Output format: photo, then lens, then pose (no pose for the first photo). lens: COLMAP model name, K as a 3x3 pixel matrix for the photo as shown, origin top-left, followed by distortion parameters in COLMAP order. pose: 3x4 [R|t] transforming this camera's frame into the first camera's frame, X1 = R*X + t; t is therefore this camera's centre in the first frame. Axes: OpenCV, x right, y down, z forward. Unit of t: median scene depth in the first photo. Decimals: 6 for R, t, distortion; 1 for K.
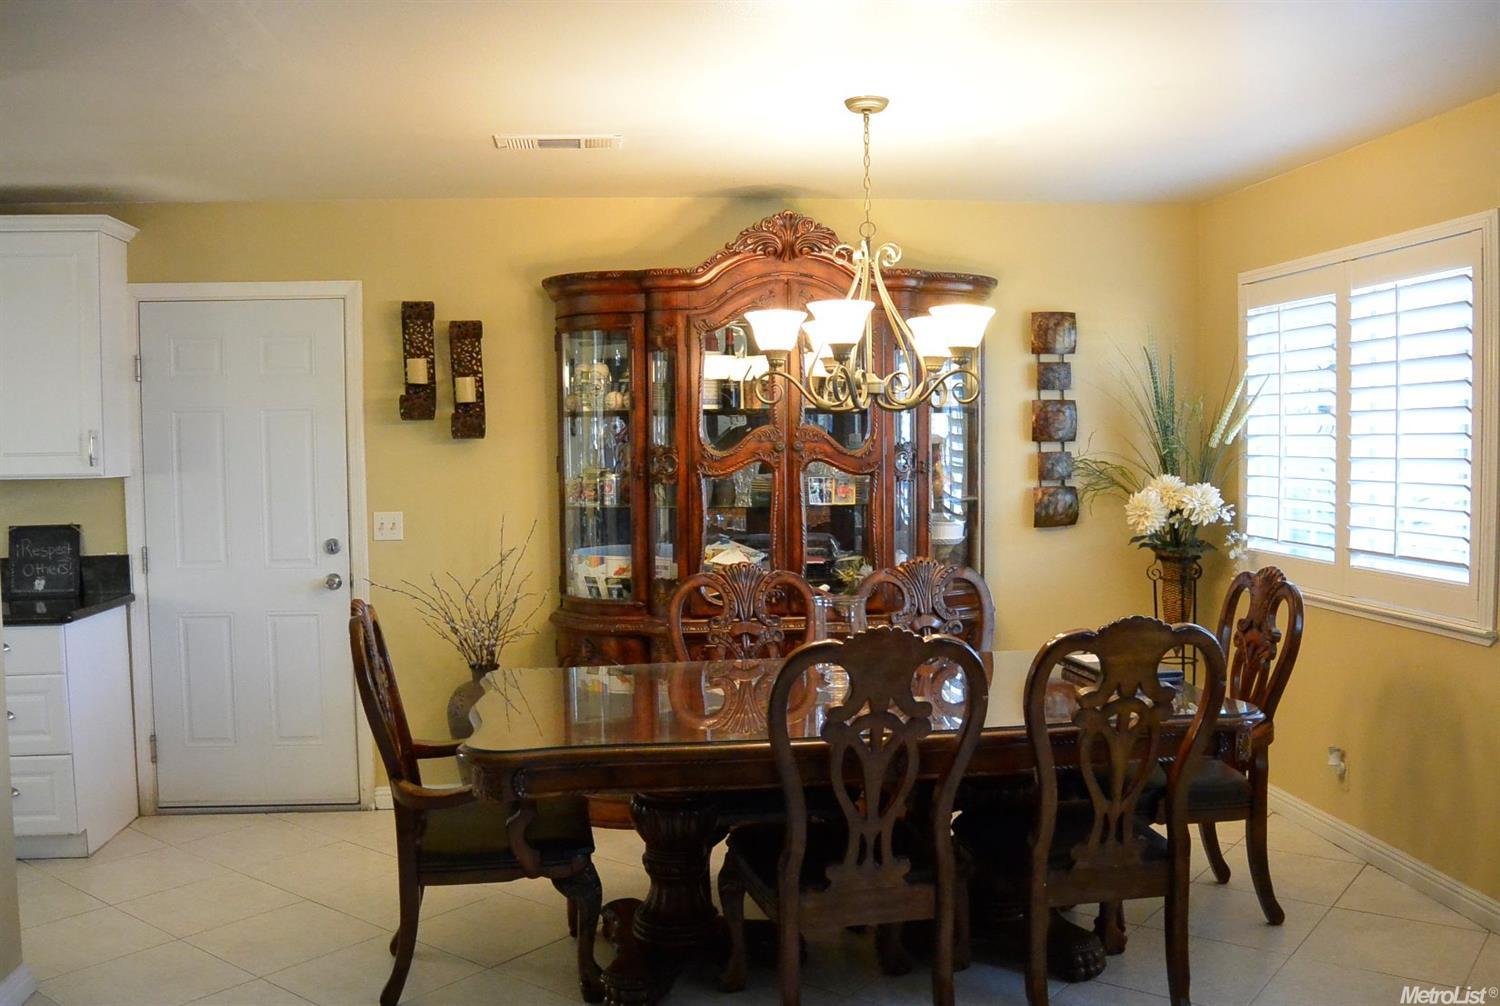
lens RADIAL K [[1315.8, 0, 750.0], [0, 1315.8, 503.0], [0, 0, 1]] dist [-0.109345, 0.009931]
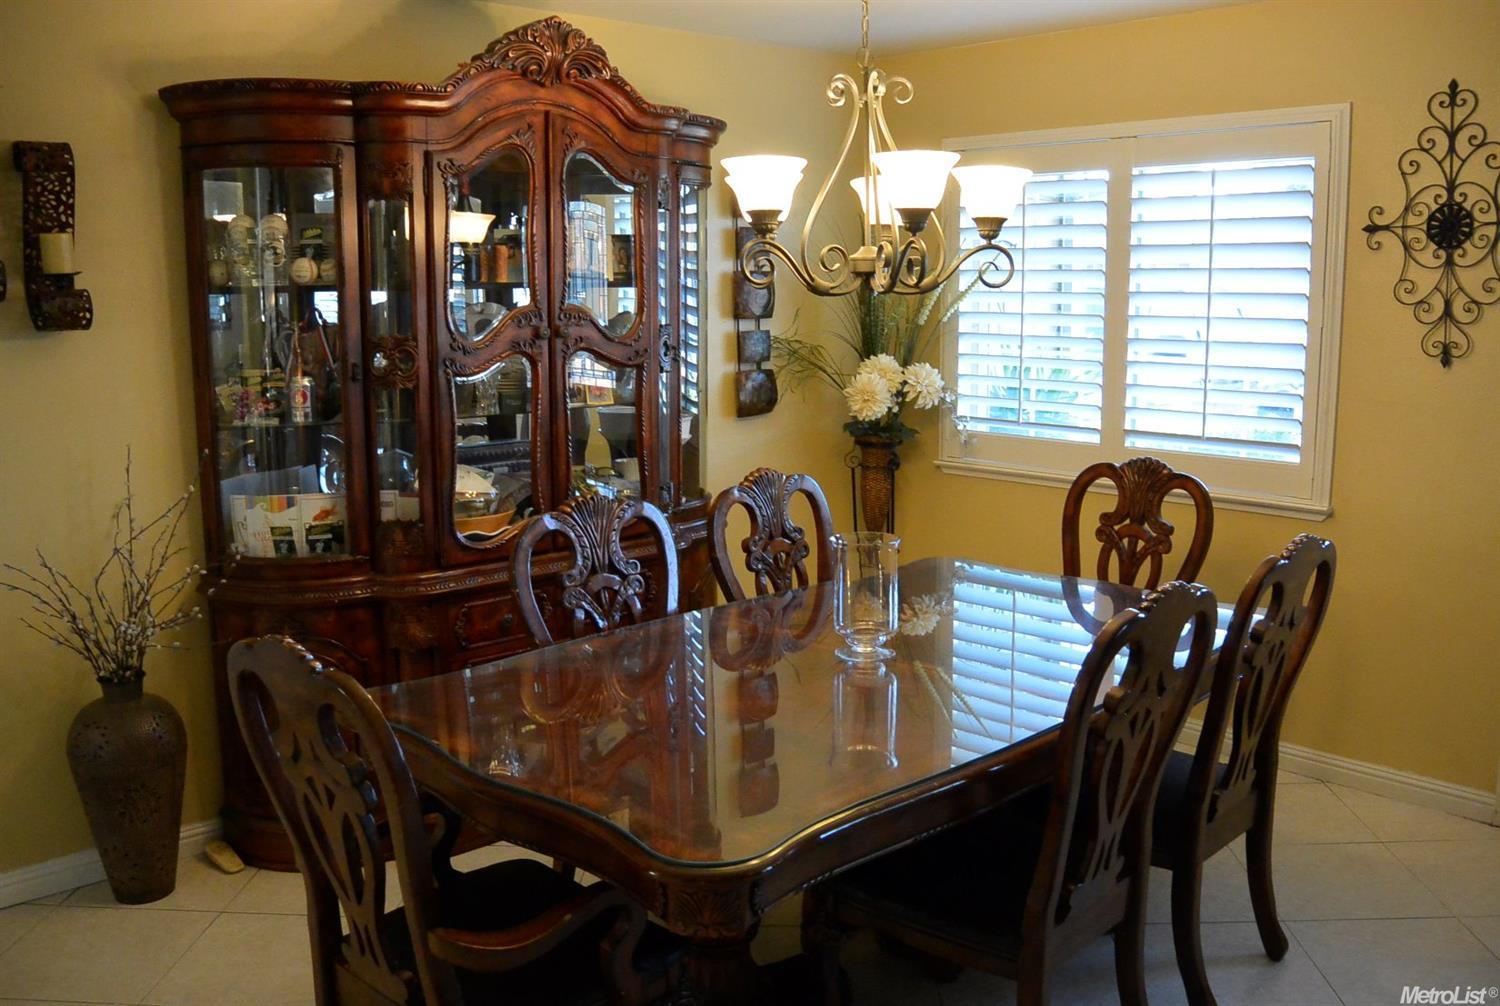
lens RADIAL K [[1315.8, 0, 750.0], [0, 1315.8, 503.0], [0, 0, 1]] dist [-0.109345, 0.009931]
pose [[0.808334, -0.090267, 0.581763, -0.320501], [0.025030, 0.992551, 0.119227, -0.032018], [-0.588192, -0.081814, 0.804573, 0.305069]]
